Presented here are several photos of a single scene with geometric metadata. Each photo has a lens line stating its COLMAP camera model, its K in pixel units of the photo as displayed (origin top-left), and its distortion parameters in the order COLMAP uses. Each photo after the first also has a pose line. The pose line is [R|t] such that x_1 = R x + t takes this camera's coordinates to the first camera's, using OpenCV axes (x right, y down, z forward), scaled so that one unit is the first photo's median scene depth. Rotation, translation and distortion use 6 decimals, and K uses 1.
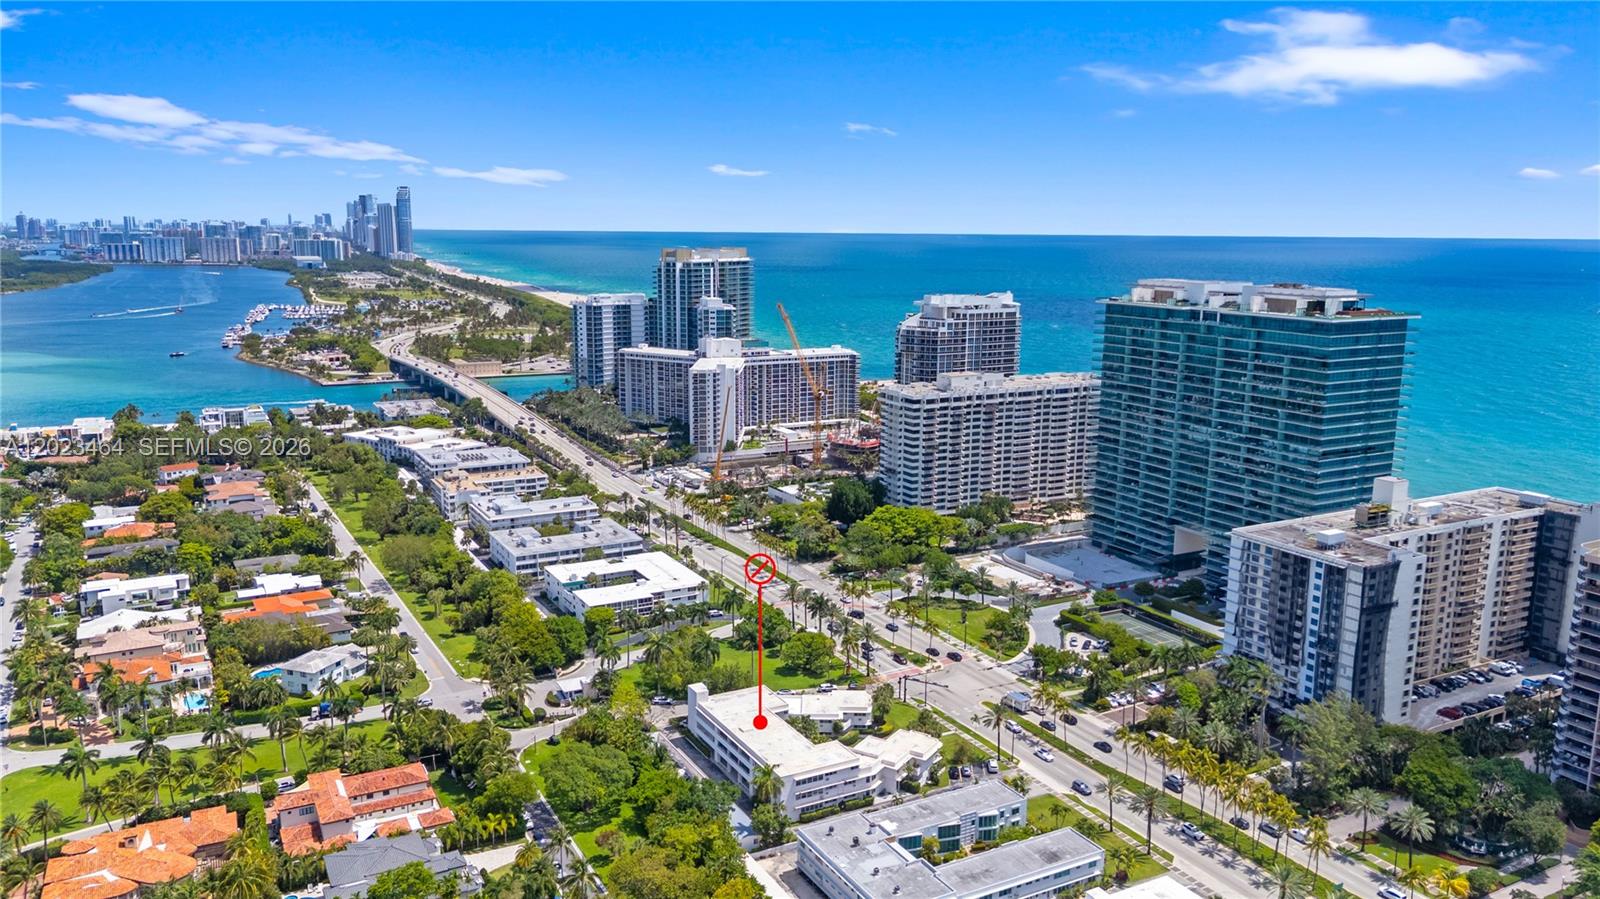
lens RADIAL K [[1173.9, 0, 799.7], [0, 1173.9, 459.3], [0, 0, 1]] dist [0.071420, -0.087585]
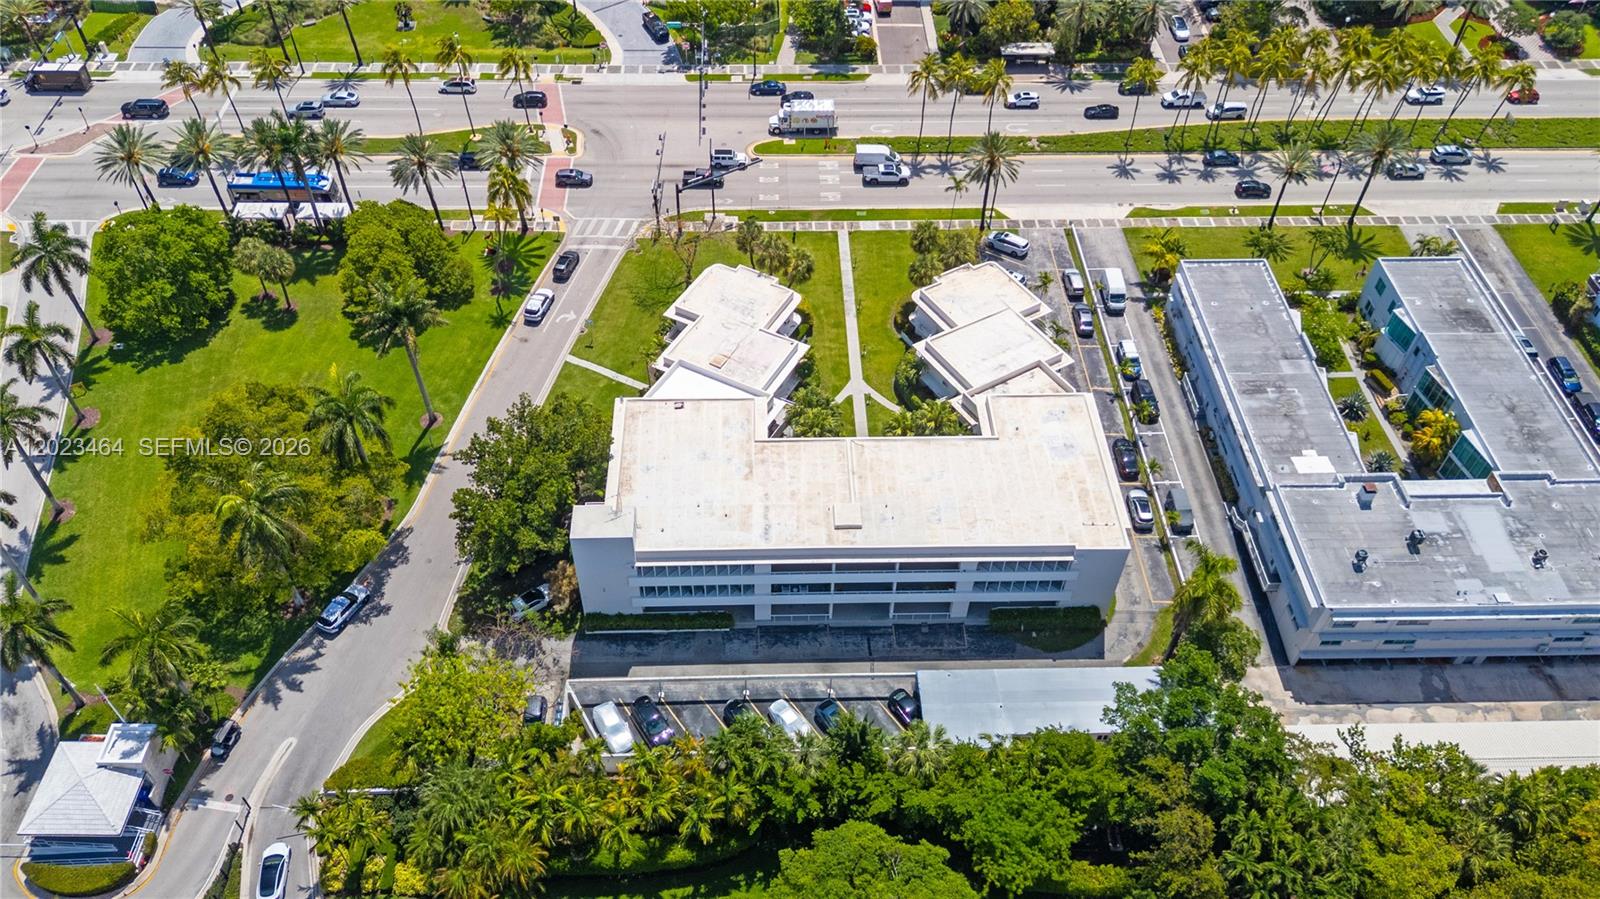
lens RADIAL K [[1173.9, 0, 799.7], [0, 1173.9, 459.3], [0, 0, 1]] dist [0.071420, -0.087585]
pose [[0.460498, -0.664352, 0.588709, -0.193797], [0.164243, 0.715532, 0.678998, -0.038436], [-0.872334, -0.215986, 0.438616, 0.612669]]
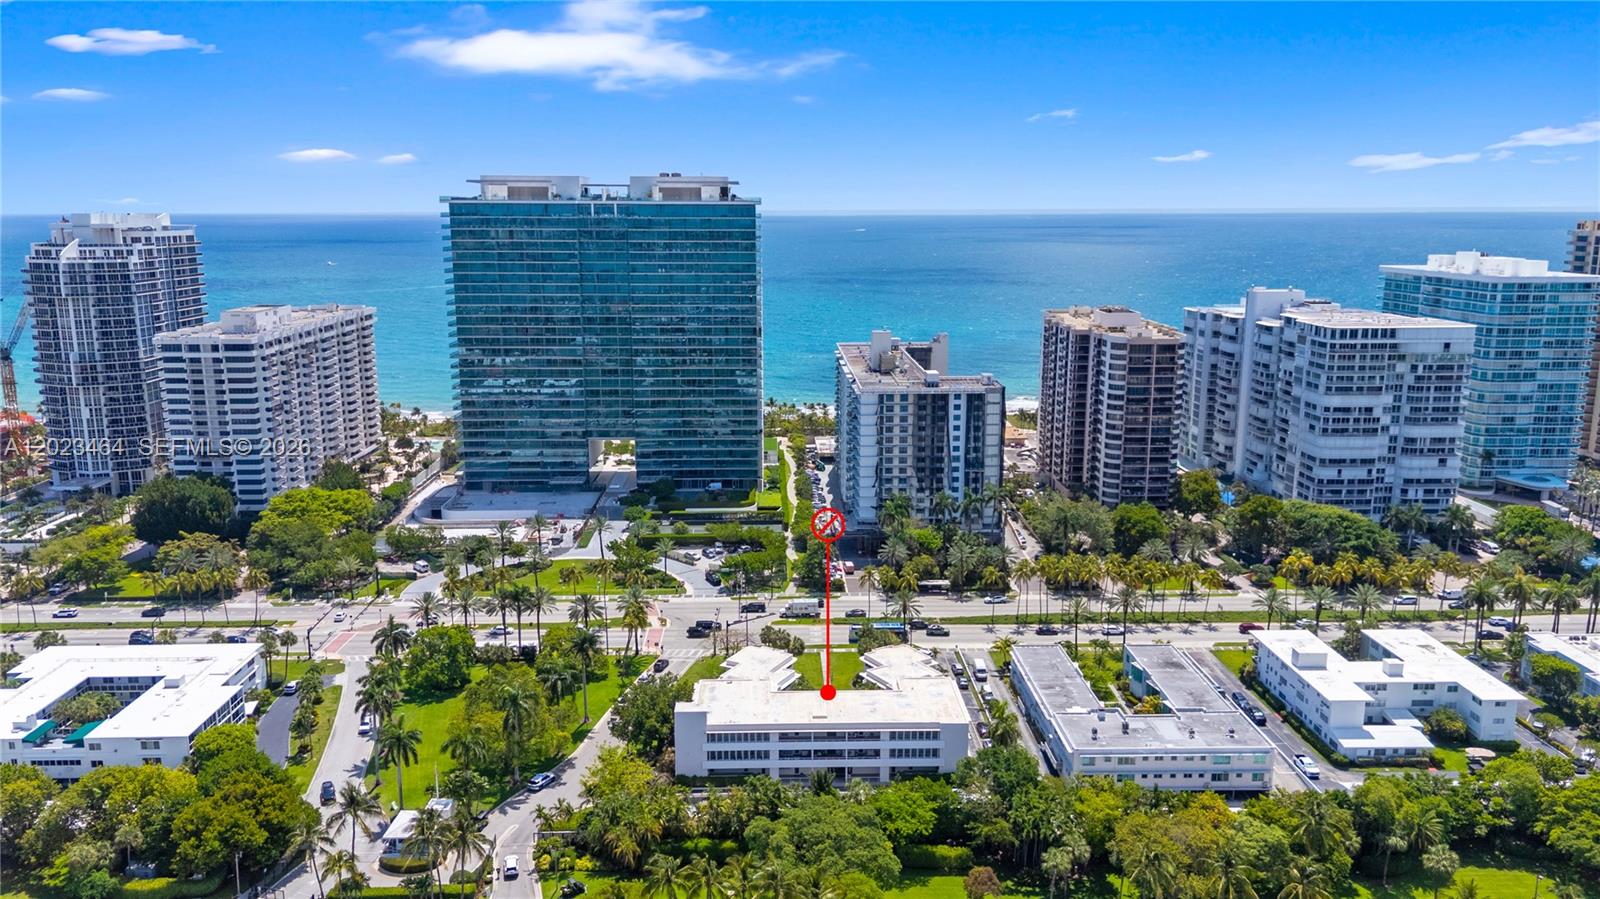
lens RADIAL K [[1173.9, 0, 799.7], [0, 1173.9, 459.3], [0, 0, 1]] dist [0.071420, -0.087585]
pose [[0.465105, -0.197339, 0.862980, -0.471682], [0.181767, 0.975355, 0.125072, -0.015746], [-0.866394, 0.098690, 0.489512, 0.459671]]
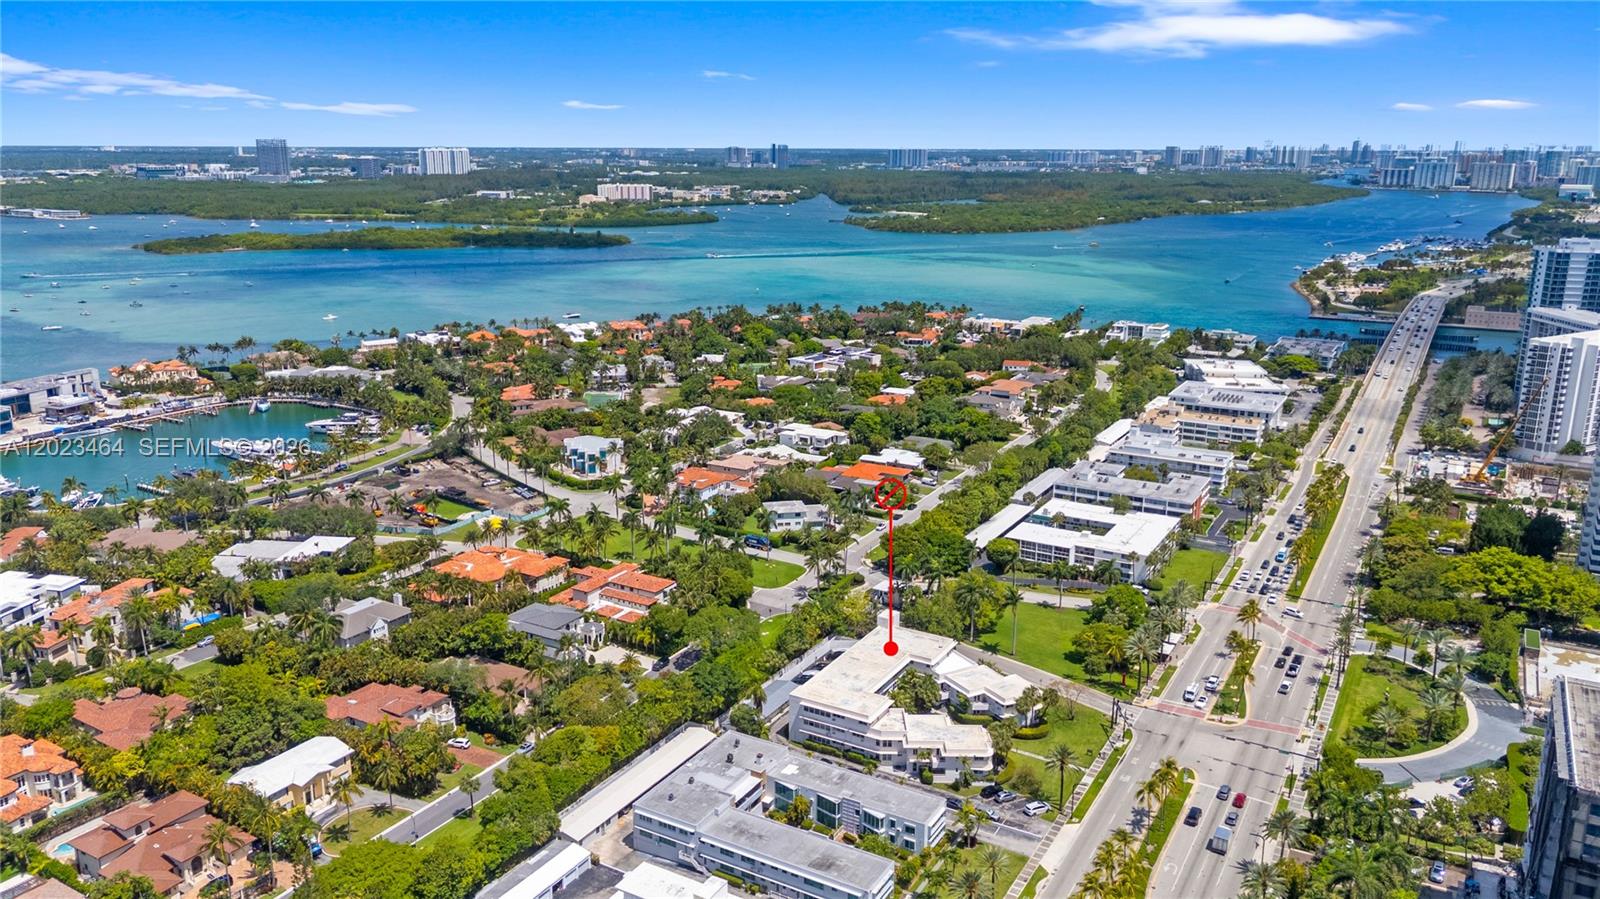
lens RADIAL K [[1173.9, 0, 799.7], [0, 1173.9, 459.3], [0, 0, 1]] dist [0.071420, -0.087585]
pose [[0.507513, 0.217275, -0.833800, 0.536014], [-0.166425, 0.974181, 0.152558, -0.062623], [0.845419, 0.061340, 0.530570, 0.289033]]
